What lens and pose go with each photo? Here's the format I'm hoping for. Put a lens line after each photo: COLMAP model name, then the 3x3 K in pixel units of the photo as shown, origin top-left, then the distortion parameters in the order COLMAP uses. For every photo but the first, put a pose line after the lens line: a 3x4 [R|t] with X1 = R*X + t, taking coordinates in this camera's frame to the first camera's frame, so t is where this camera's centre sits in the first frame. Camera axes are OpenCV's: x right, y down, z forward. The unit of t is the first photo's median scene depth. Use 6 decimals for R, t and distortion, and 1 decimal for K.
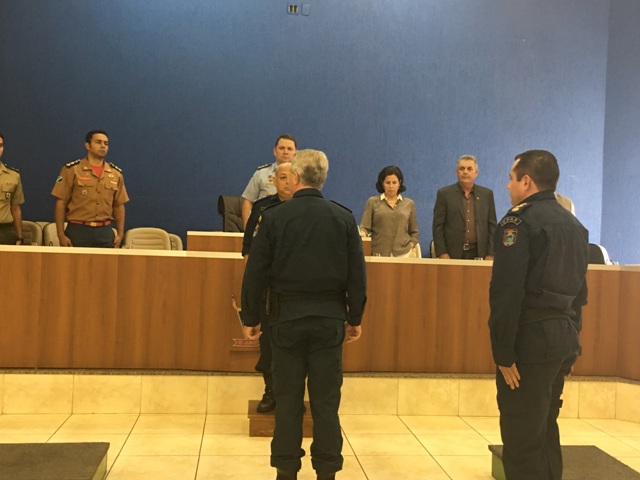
lens RADIAL K [[741.2, 0, 320.0], [0, 741.2, 240.0], [0, 0, 1]] dist [0.008397, -0.014286]
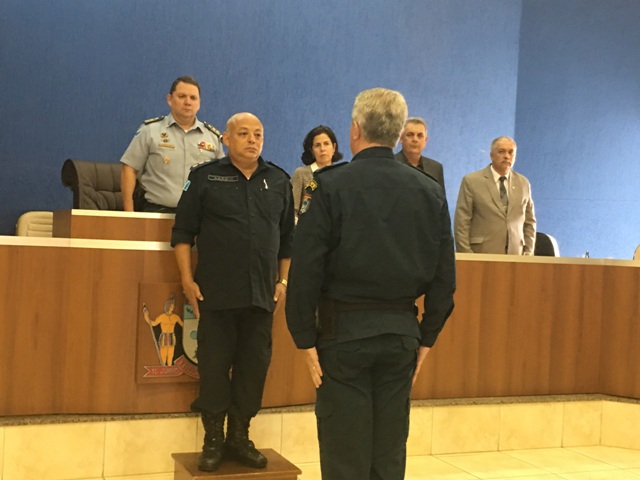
lens RADIAL K [[893.0, 0, 320.0], [0, 893.0, 240.0], [0, 0, 1]] dist [0.020291, -0.045816]
pose [[0.954817, 0.004516, 0.297160, -0.205293], [-0.007884, 0.999918, 0.010134, 0.006322], [-0.297090, -0.012019, 0.954774, 0.155956]]
